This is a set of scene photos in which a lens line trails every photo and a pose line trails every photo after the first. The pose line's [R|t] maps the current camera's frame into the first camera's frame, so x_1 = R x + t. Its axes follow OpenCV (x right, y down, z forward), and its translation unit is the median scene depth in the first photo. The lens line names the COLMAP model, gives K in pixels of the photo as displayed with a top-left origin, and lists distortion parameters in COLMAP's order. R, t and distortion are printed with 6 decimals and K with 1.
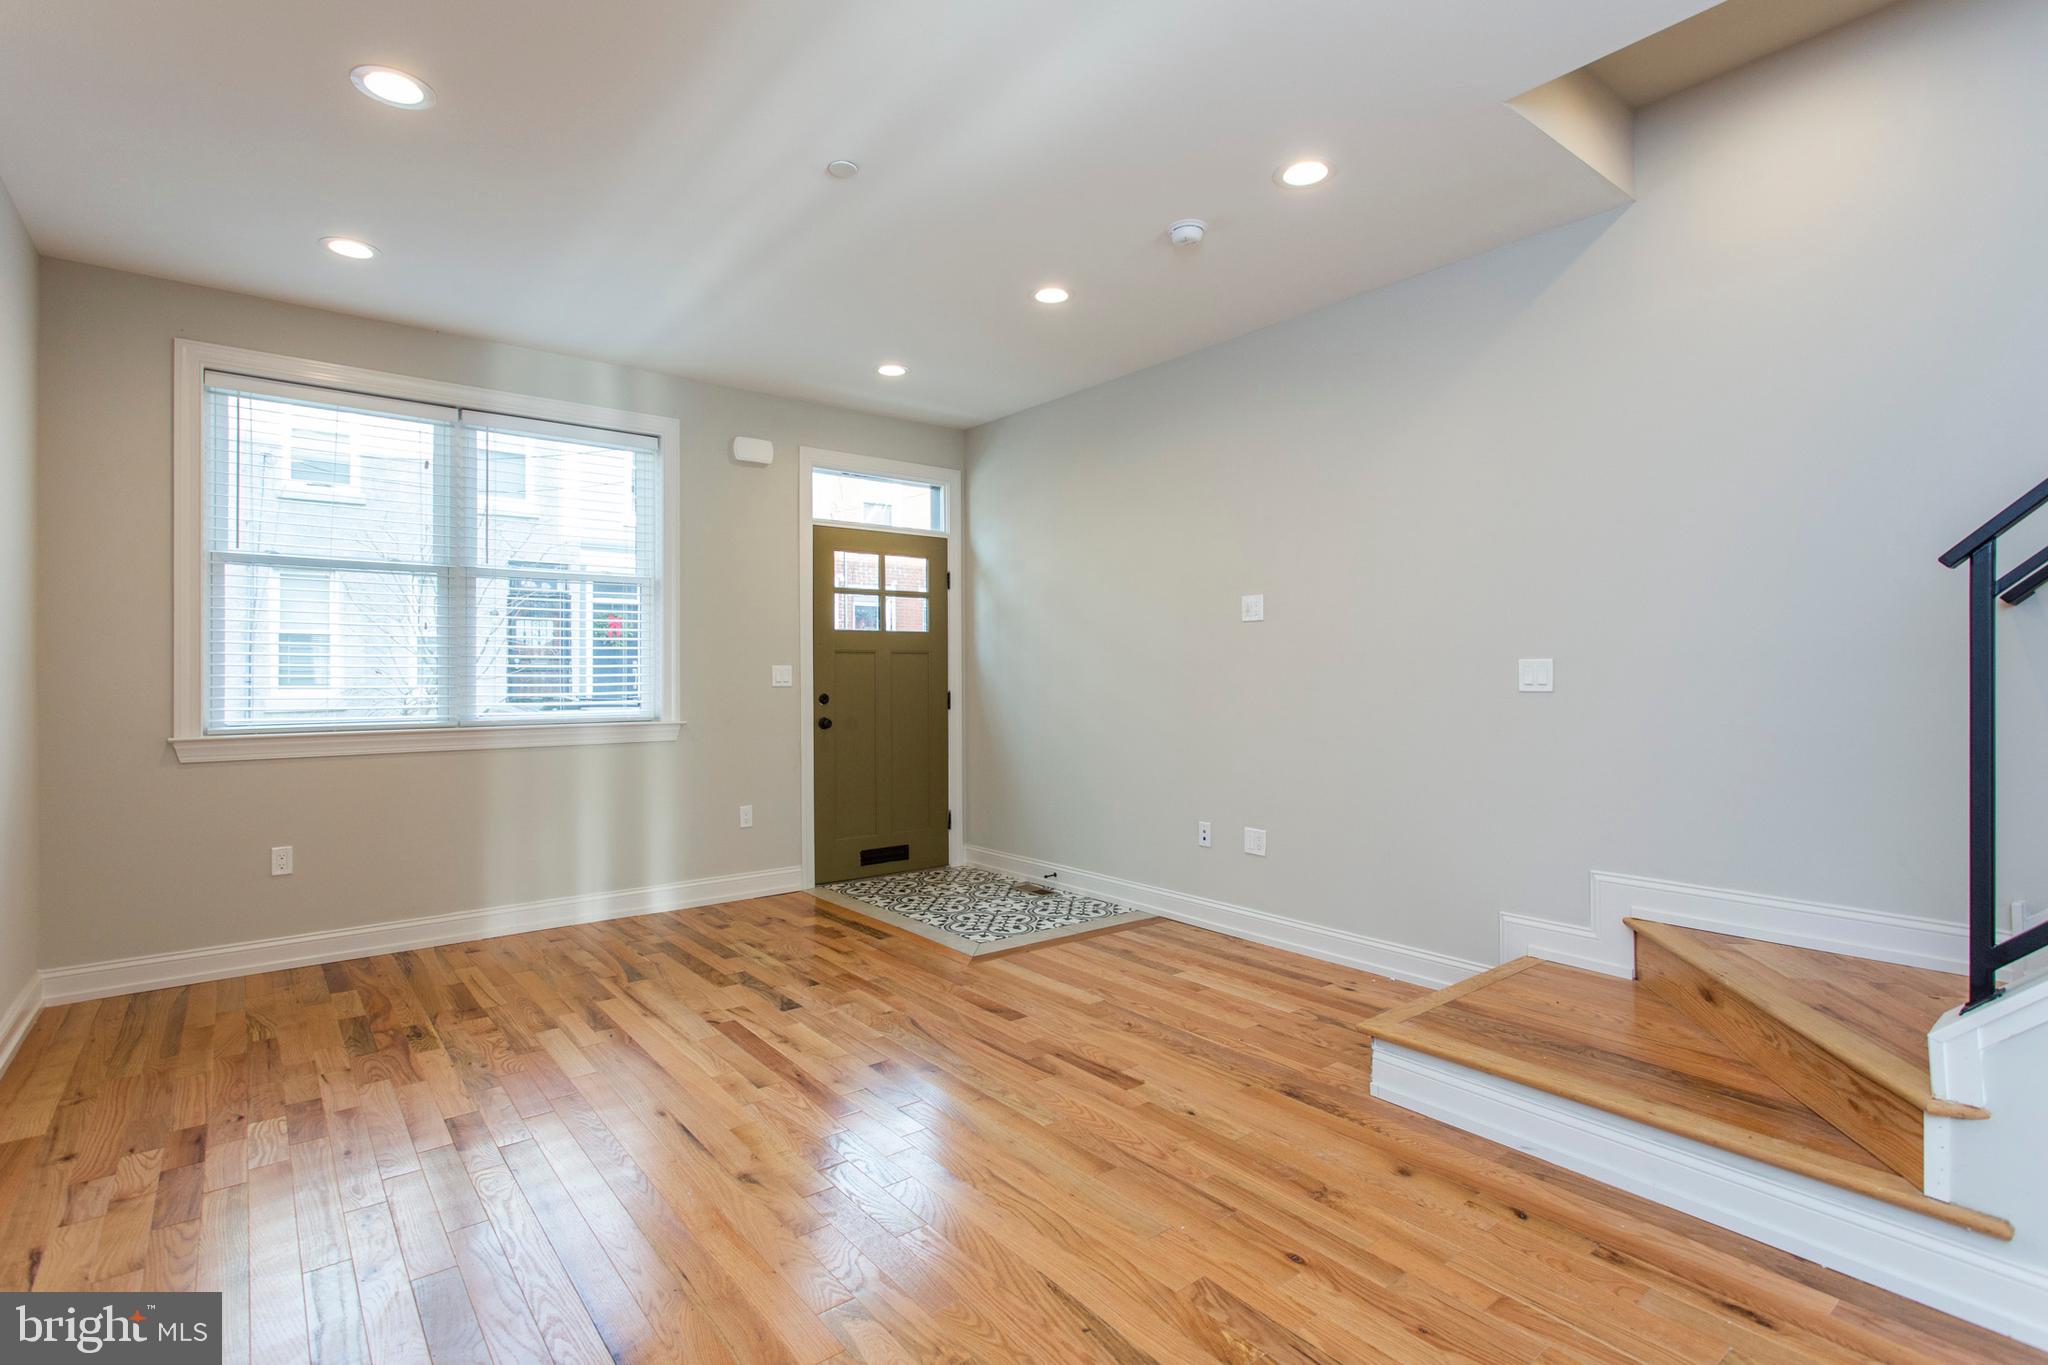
lens RADIAL K [[971.4, 0, 1007.6], [0, 971.4, 662.4], [0, 0, 1]] dist [-0.001039, 0.000542]
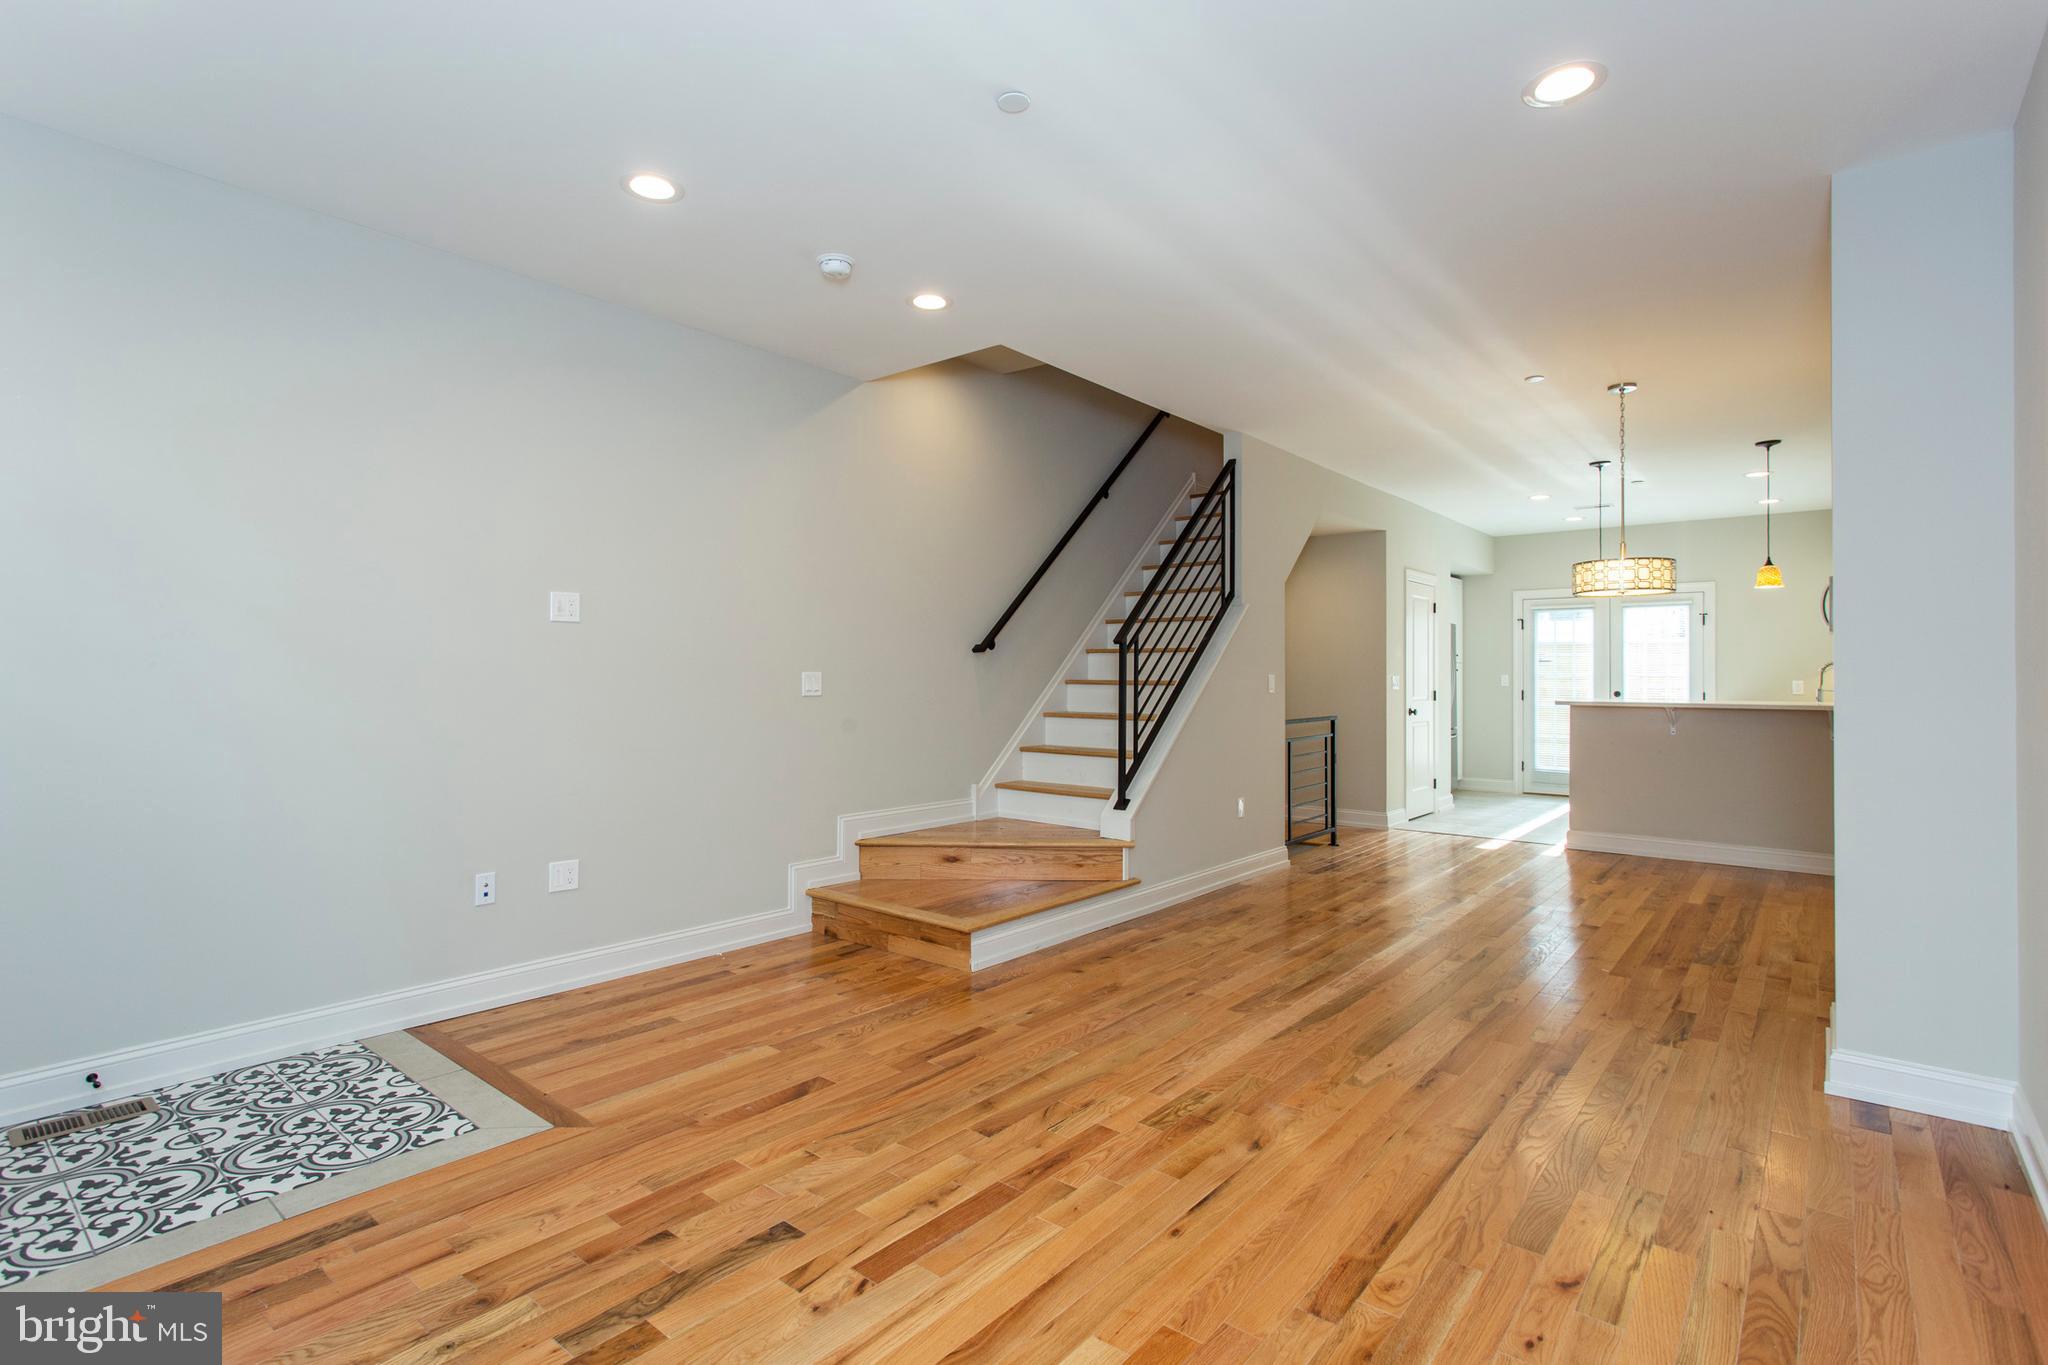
lens RADIAL K [[971.4, 0, 1007.6], [0, 971.4, 662.4], [0, 0, 1]] dist [-0.001039, 0.000542]
pose [[-0.198545, 0.018271, 0.979921, -0.867817], [-0.014200, 0.999668, -0.021516, 0.008331], [-0.979989, -0.018186, -0.198220, 1.004585]]
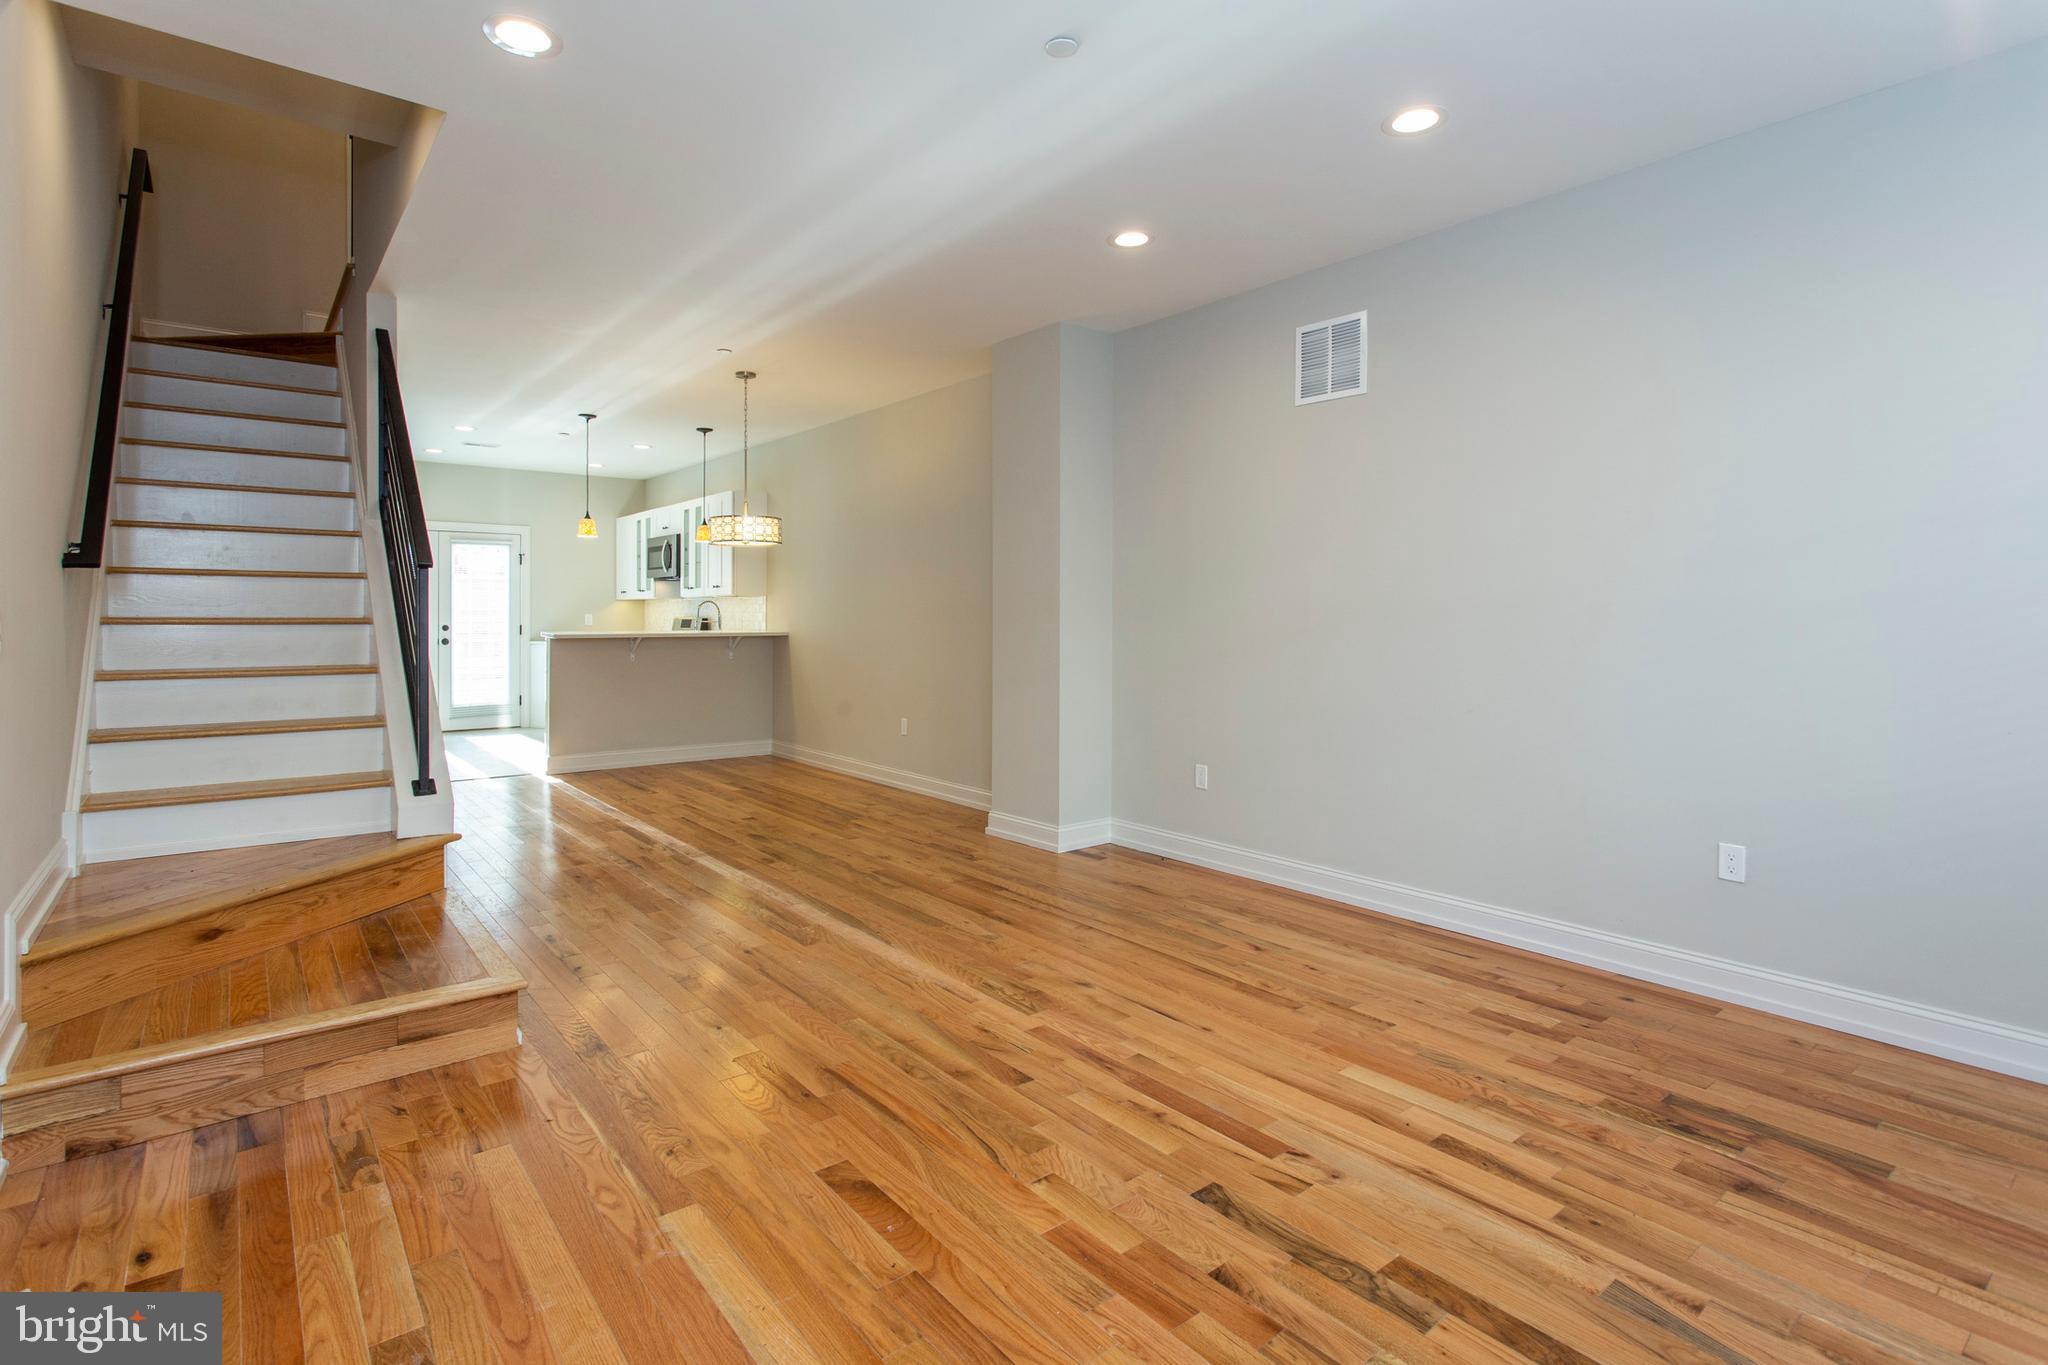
lens RADIAL K [[994.0, 0, 989.9], [0, 994.0, 623.1], [0, 0, 1]] dist [0.001496, 0.001531]
pose [[-0.999887, 0.001505, 0.014973, -0.101431], [0.001459, 0.999994, -0.003093, 0.011703], [-0.014978, -0.003071, -0.999883, 1.626285]]
